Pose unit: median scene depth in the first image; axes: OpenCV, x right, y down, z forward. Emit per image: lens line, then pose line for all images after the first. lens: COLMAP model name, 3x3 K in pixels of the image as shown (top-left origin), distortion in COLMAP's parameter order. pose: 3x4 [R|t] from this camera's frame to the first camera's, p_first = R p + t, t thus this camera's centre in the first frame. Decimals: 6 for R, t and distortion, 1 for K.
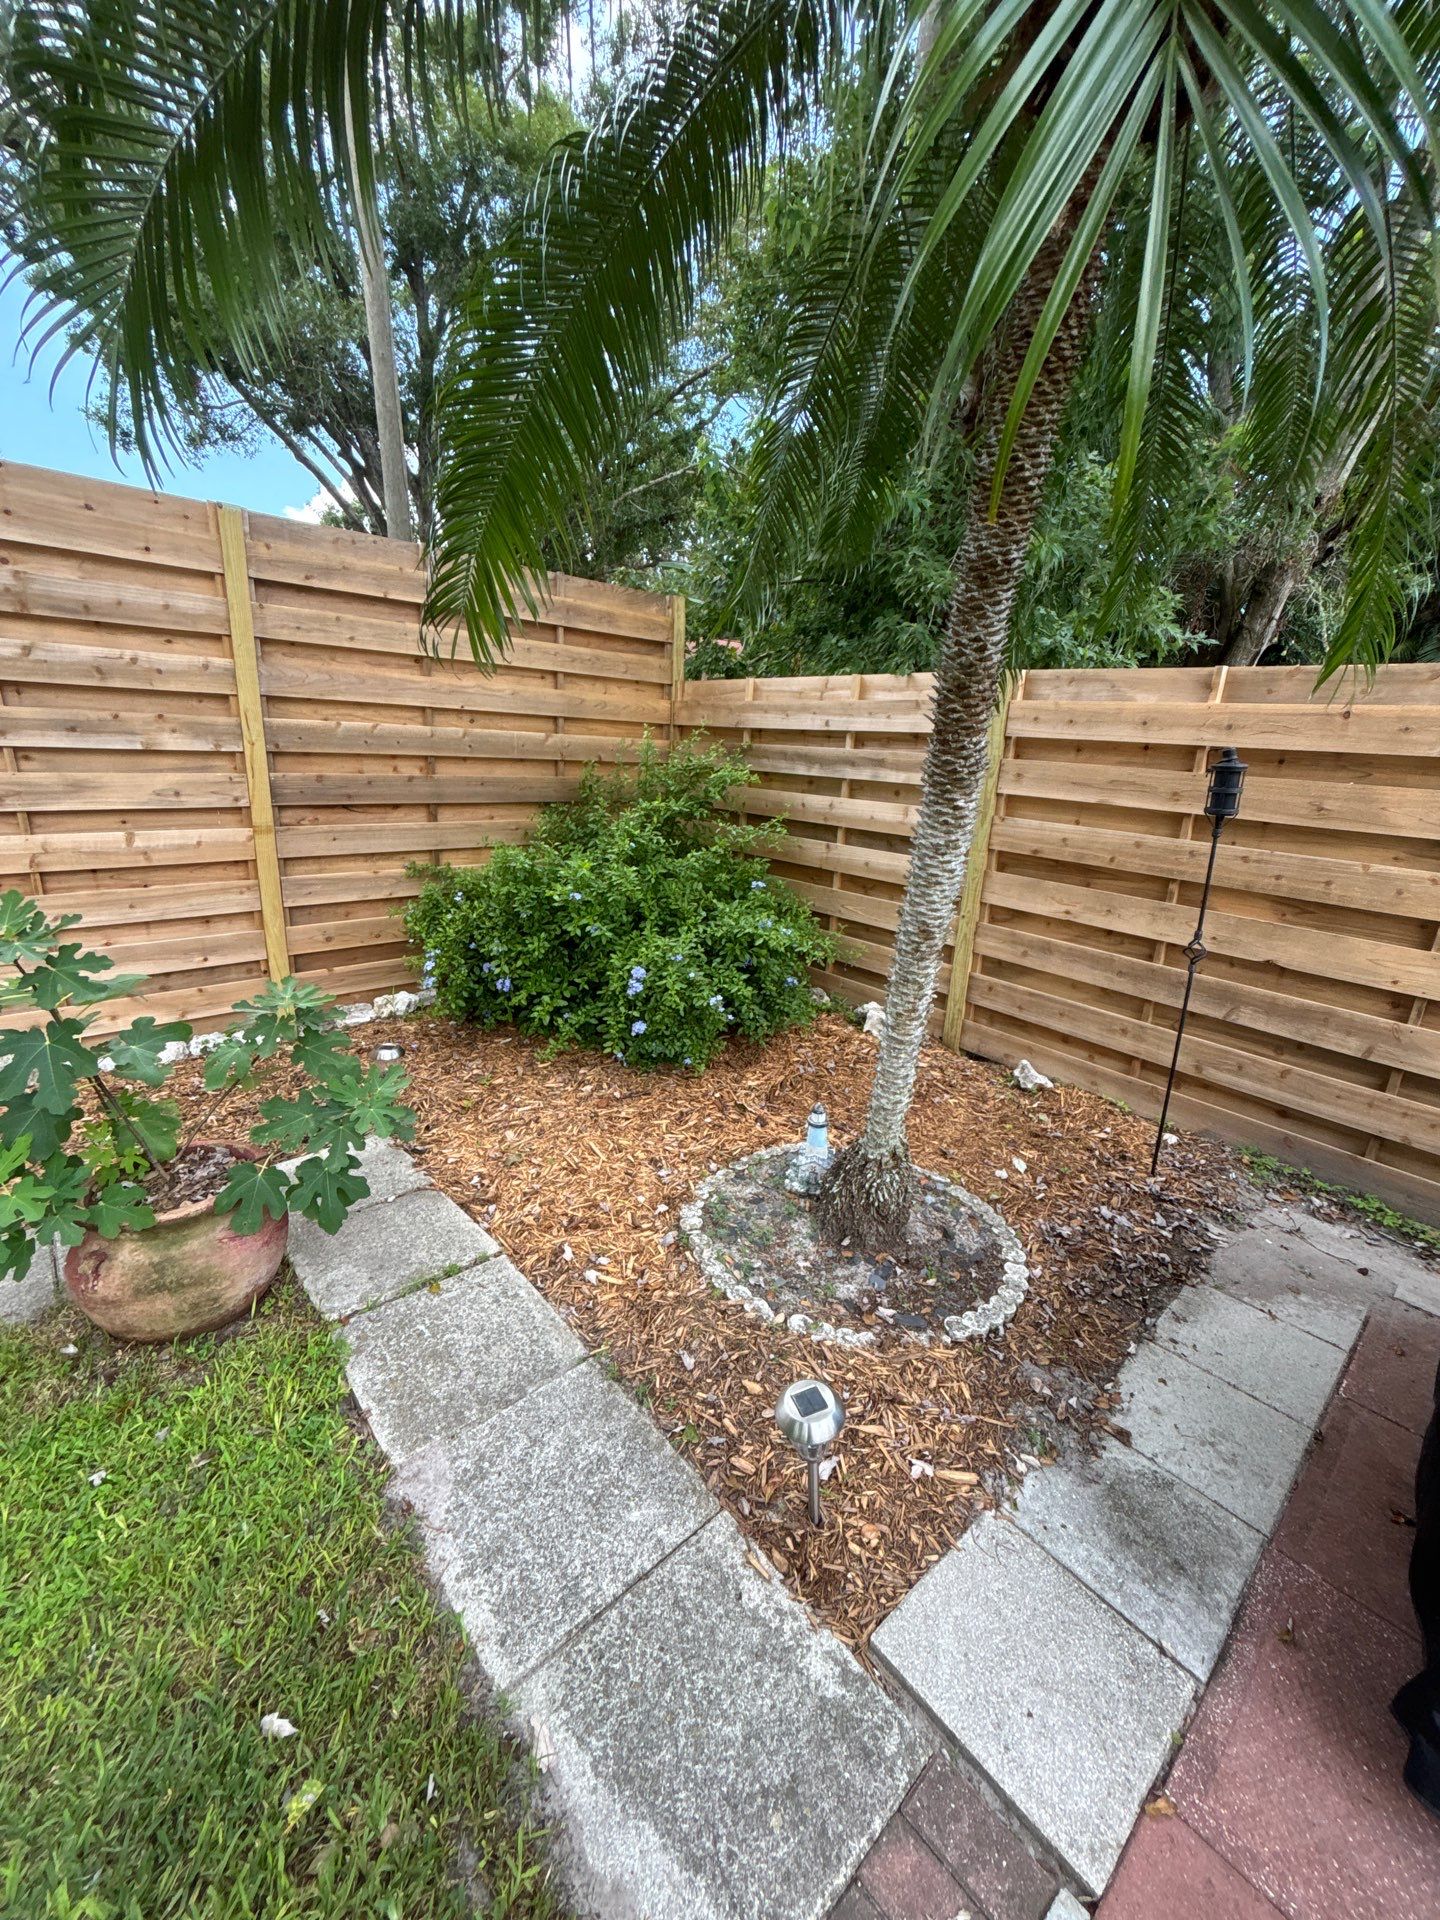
lens RADIAL K [[785.0, 0, 719.0], [0, 785.0, 963.9], [0, 0, 1]] dist [-0.009993, 0.005981]
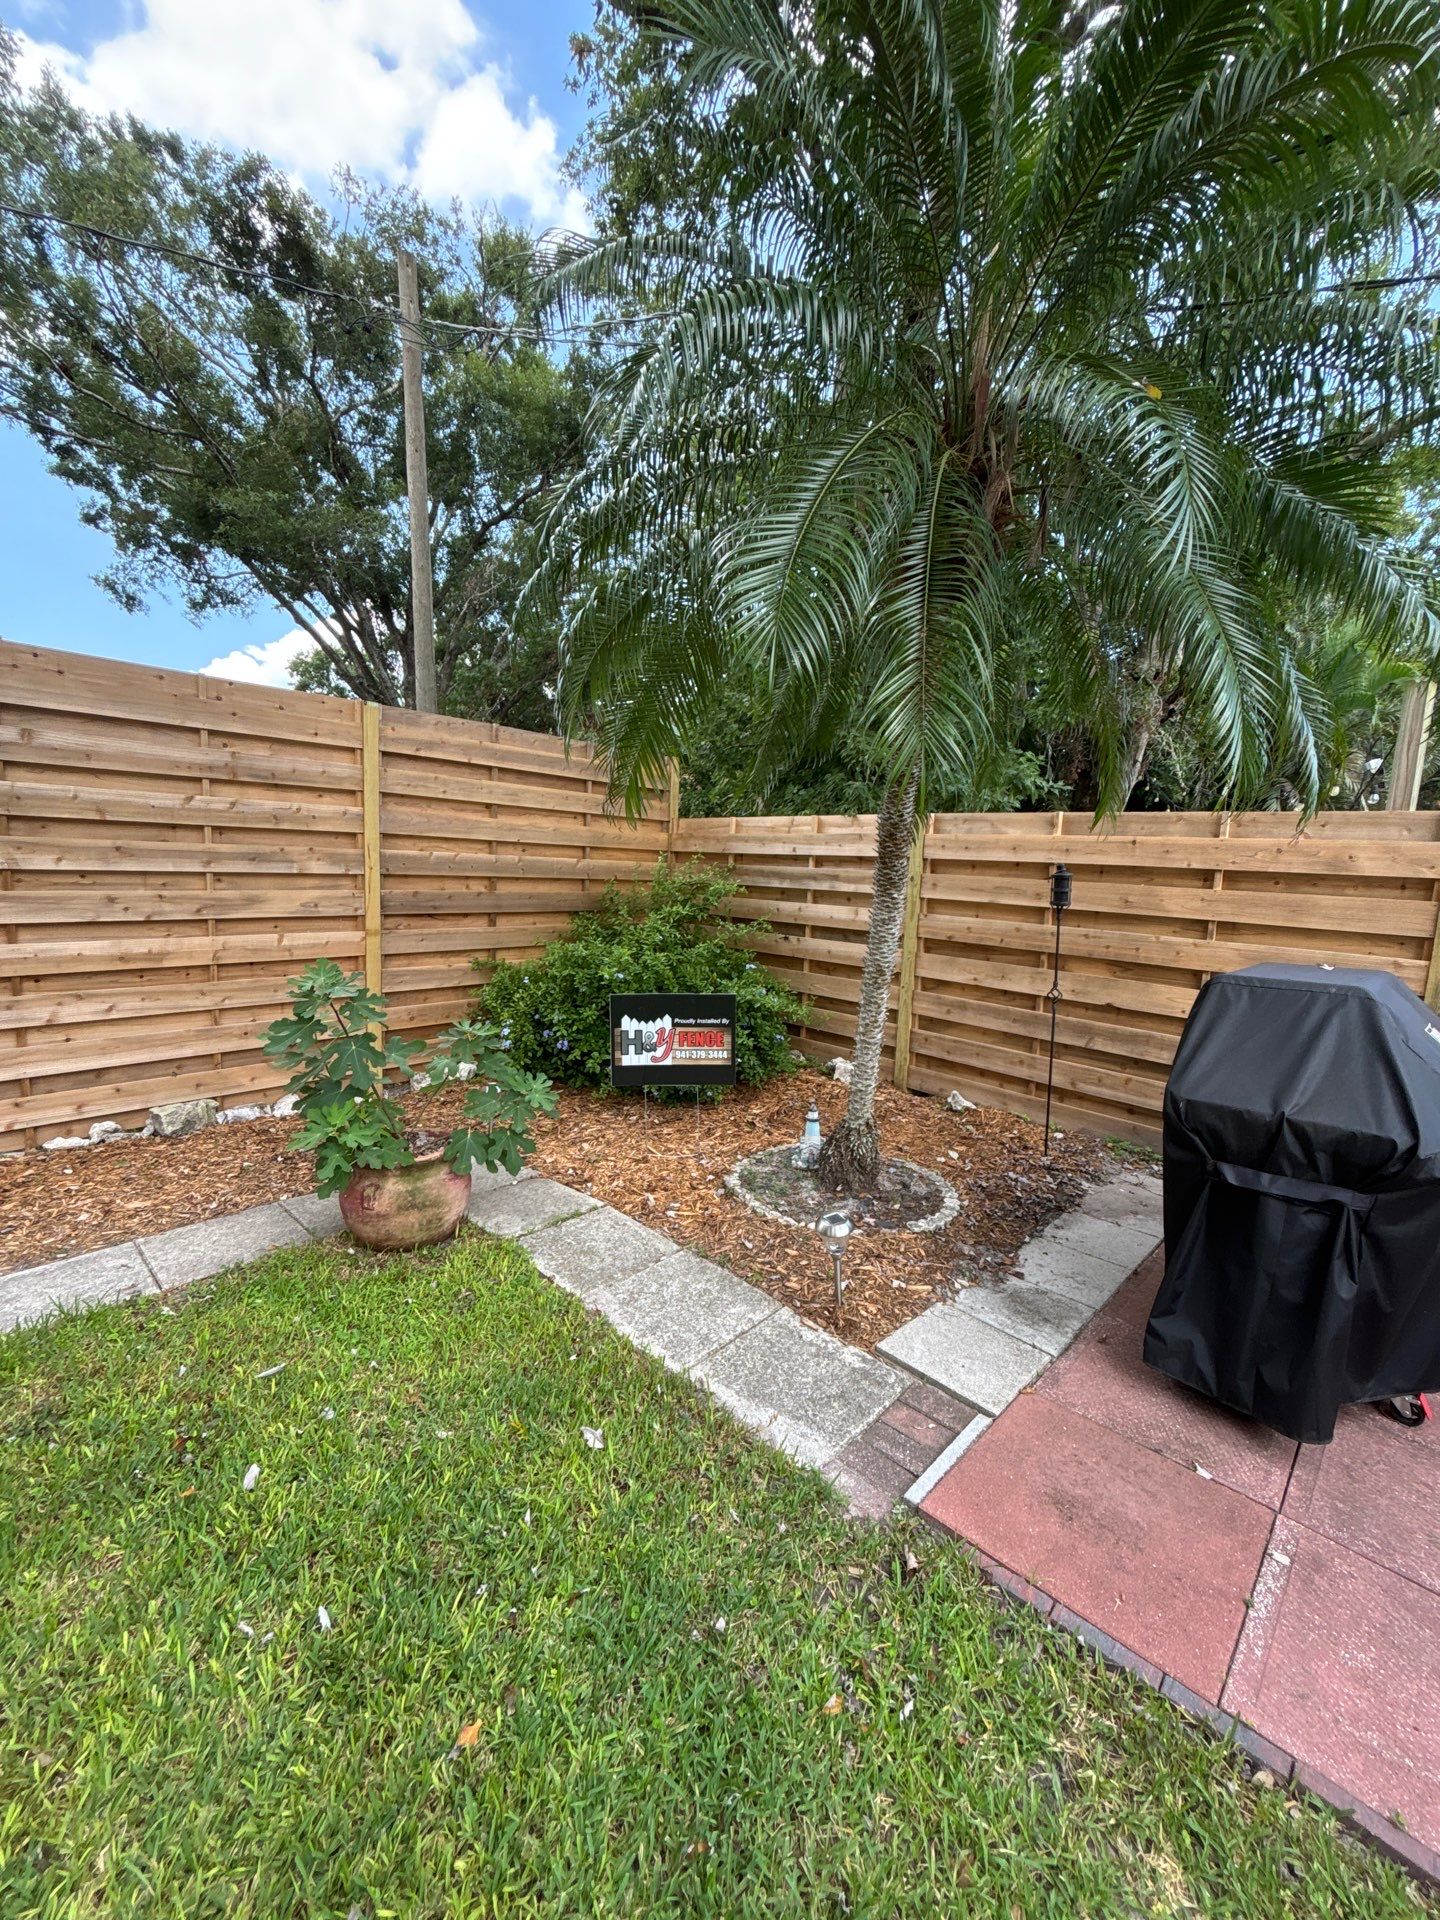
lens RADIAL K [[776.4, 0, 724.5], [0, 776.4, 954.8], [0, 0, 1]] dist [0.002208, 0.000873]
pose [[0.997003, -0.018999, 0.074989, -0.107818], [0.030625, 0.987112, -0.157072, 0.097352], [-0.071038, 0.158897, 0.984736, -0.348534]]
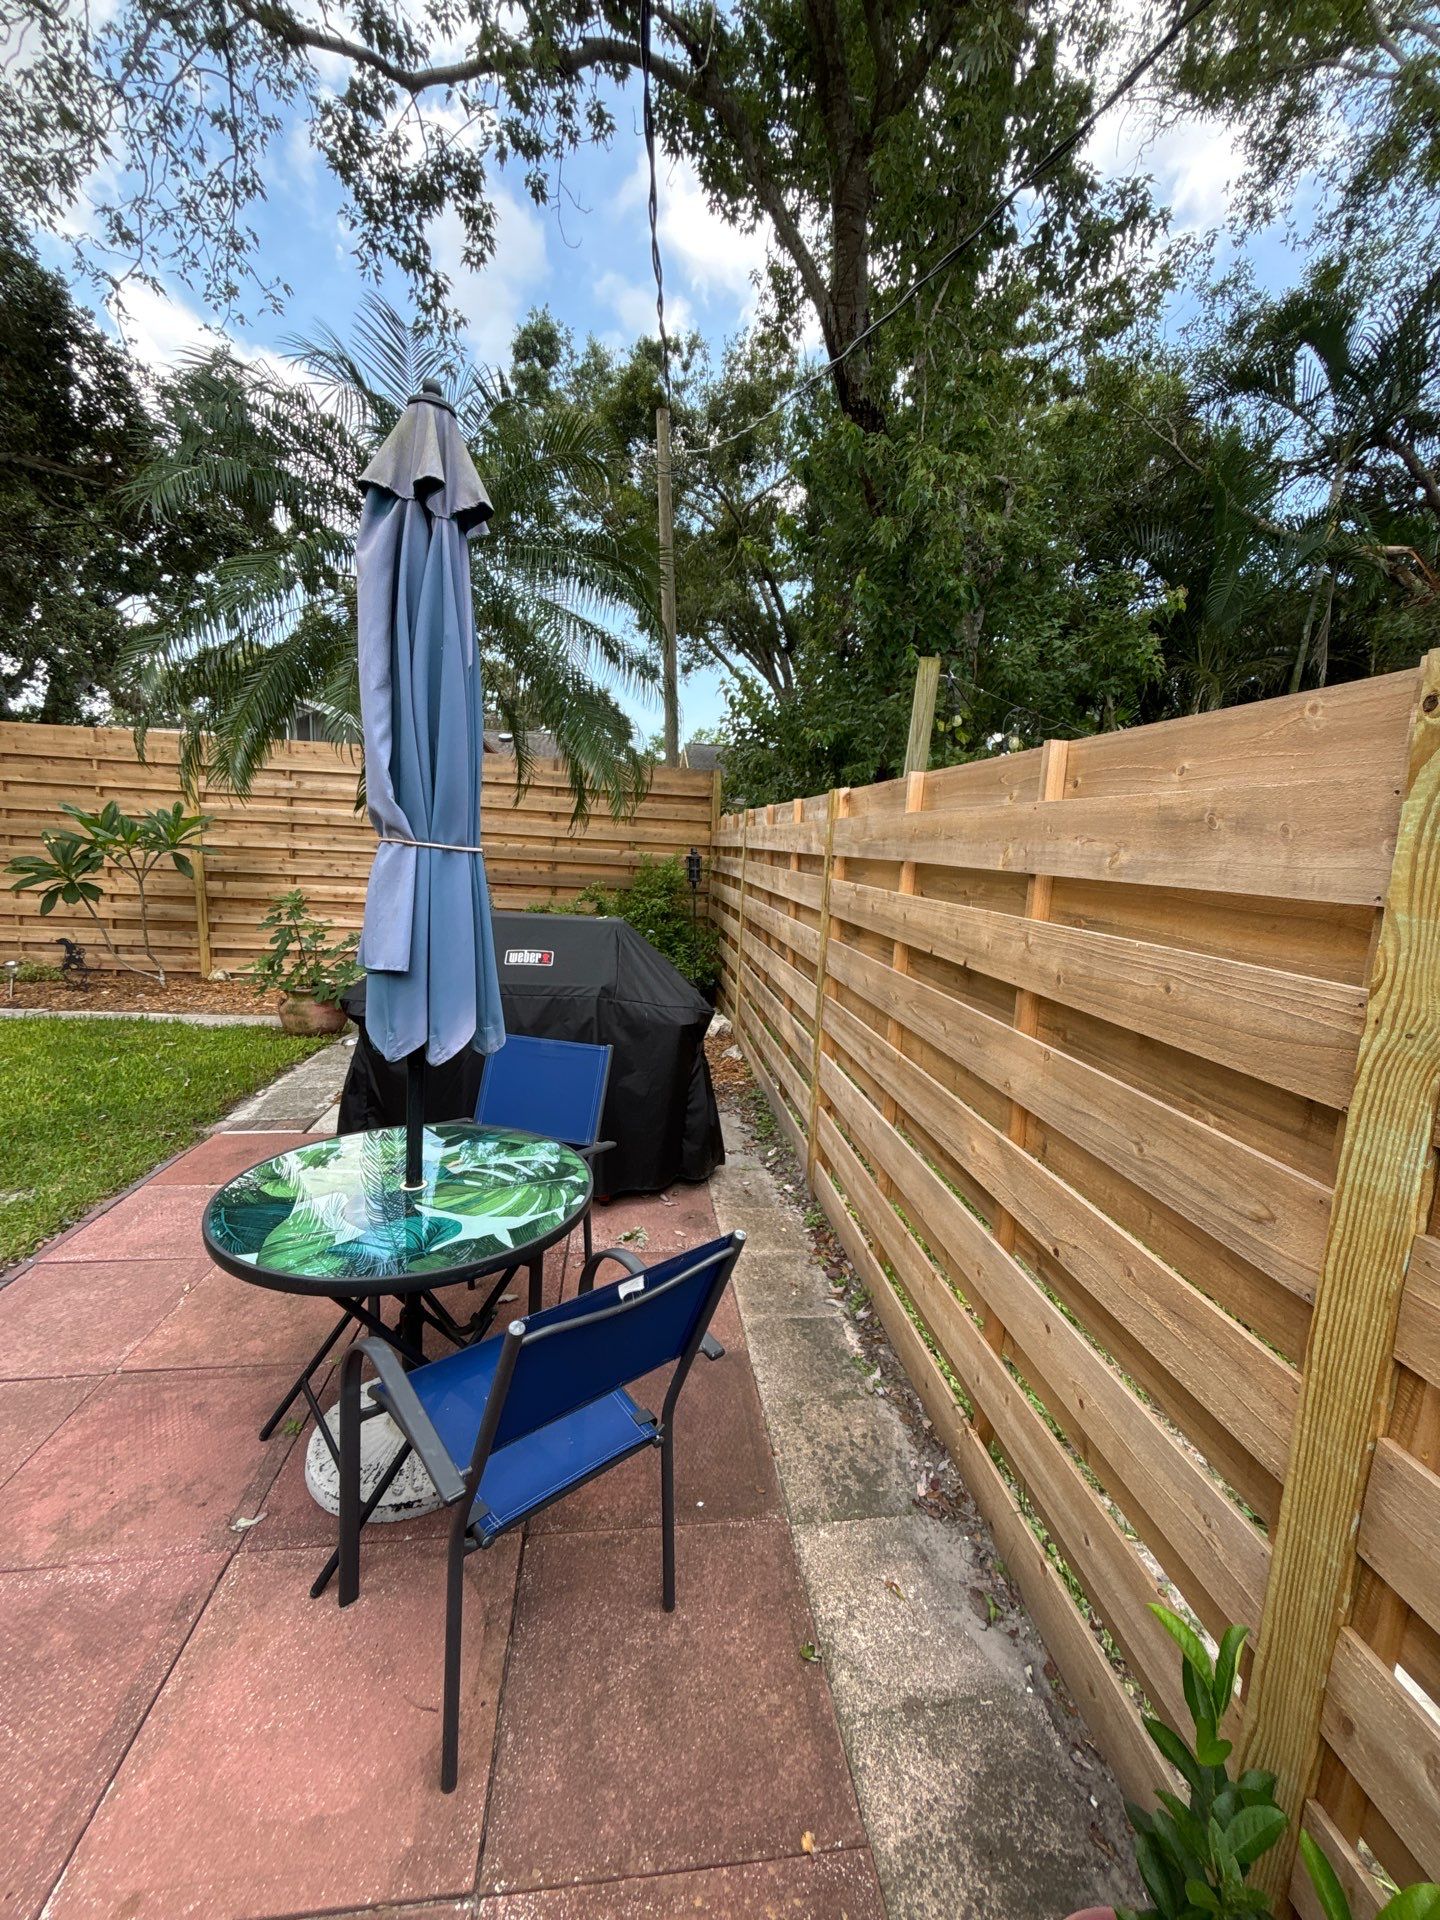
lens RADIAL K [[776.4, 0, 724.5], [0, 776.4, 954.8], [0, 0, 1]] dist [0.002208, 0.000873]
pose [[0.830543, 0.074155, -0.551996, 1.320079], [-0.167077, 0.978624, -0.119919, 0.145993], [0.531304, 0.191824, 0.825178, -0.377768]]
